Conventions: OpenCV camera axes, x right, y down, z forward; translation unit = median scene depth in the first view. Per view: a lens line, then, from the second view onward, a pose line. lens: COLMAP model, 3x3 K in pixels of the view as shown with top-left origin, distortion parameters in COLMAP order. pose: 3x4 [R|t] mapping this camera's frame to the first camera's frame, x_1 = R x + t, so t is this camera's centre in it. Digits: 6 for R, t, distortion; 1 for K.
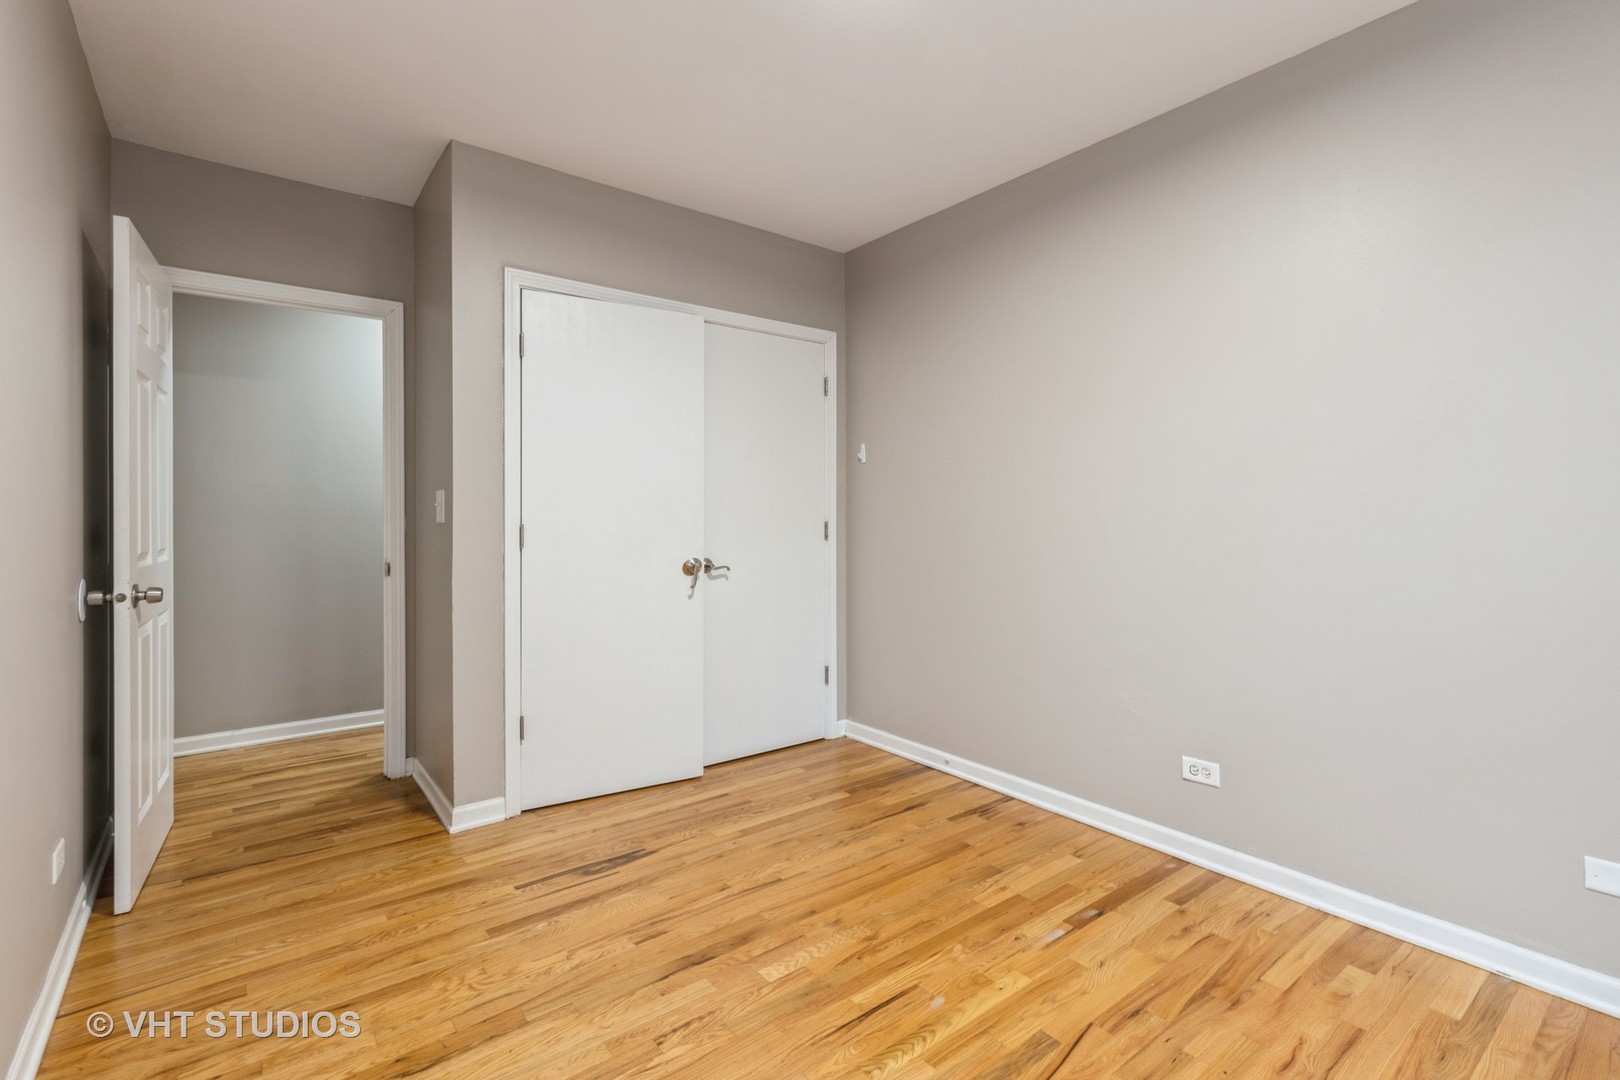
lens RADIAL K [[750.4, 0, 808.9], [0, 750.4, 523.7], [0, 0, 1]] dist [0.001955, -0.000725]
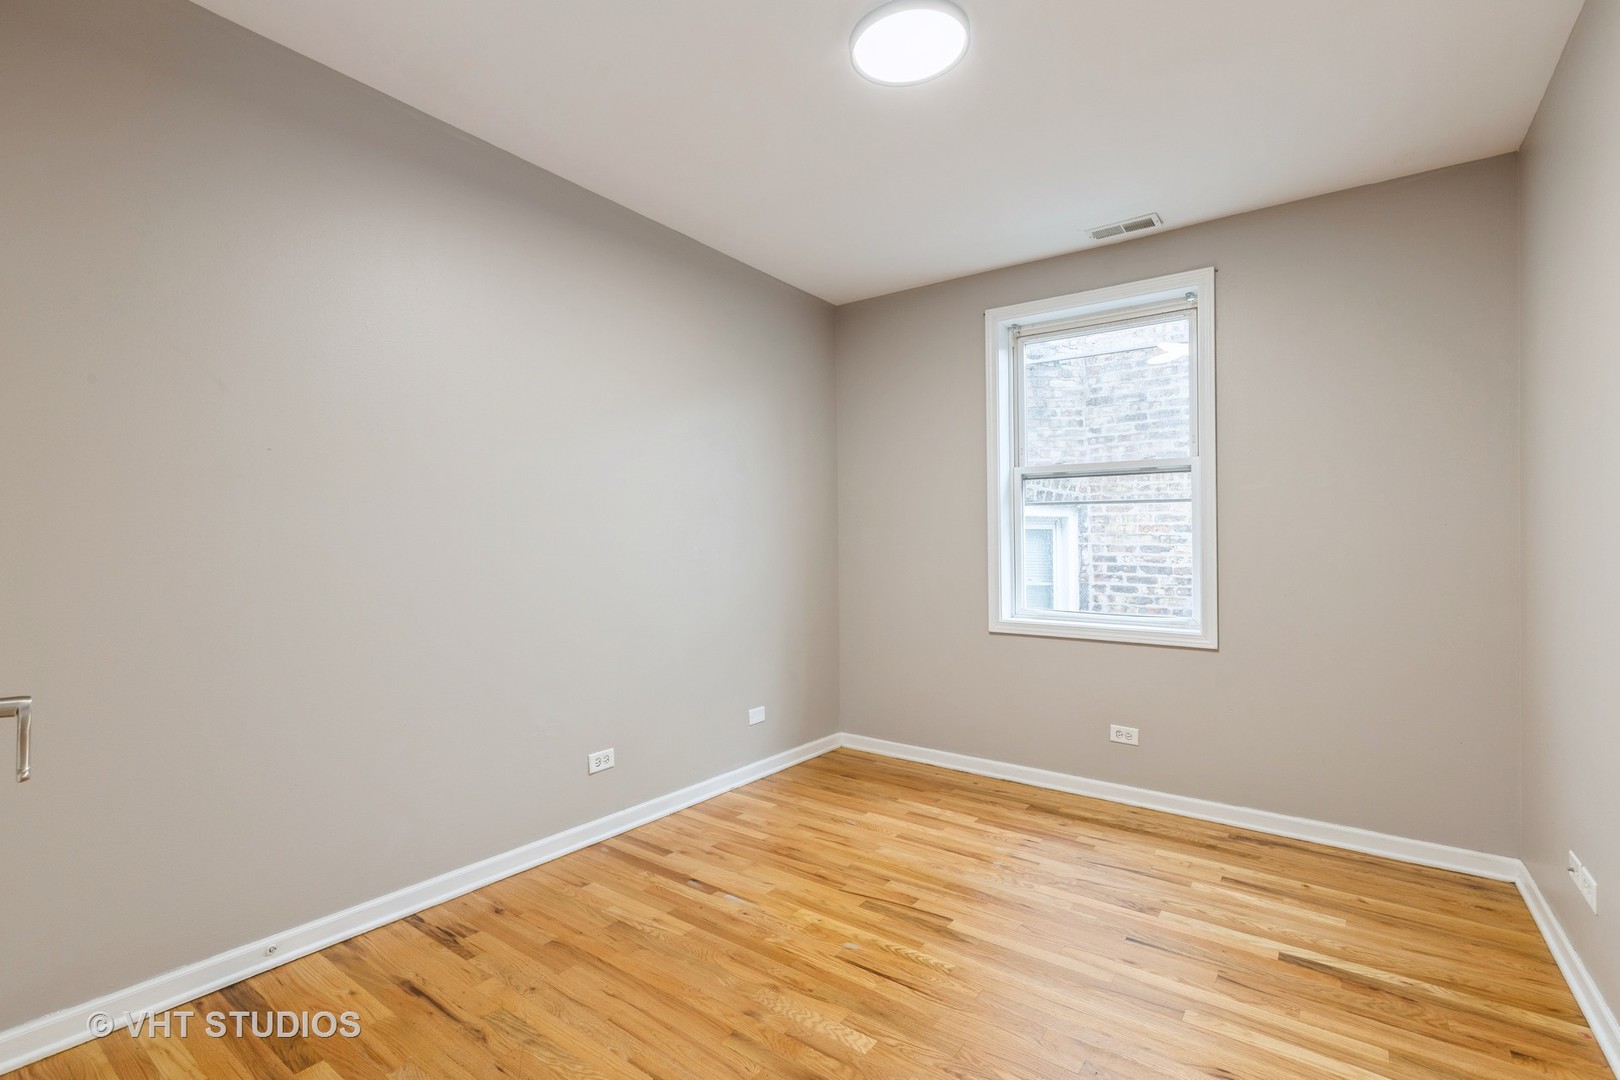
lens RADIAL K [[750.4, 0, 794.5], [0, 750.4, 545.5], [0, 0, 1]] dist [0.001955, -0.000725]
pose [[-0.279042, -0.000876, 0.960278, -0.819104], [0.005937, 0.999979, 0.002638, -0.018675], [-0.960260, 0.006437, -0.279031, 1.191234]]
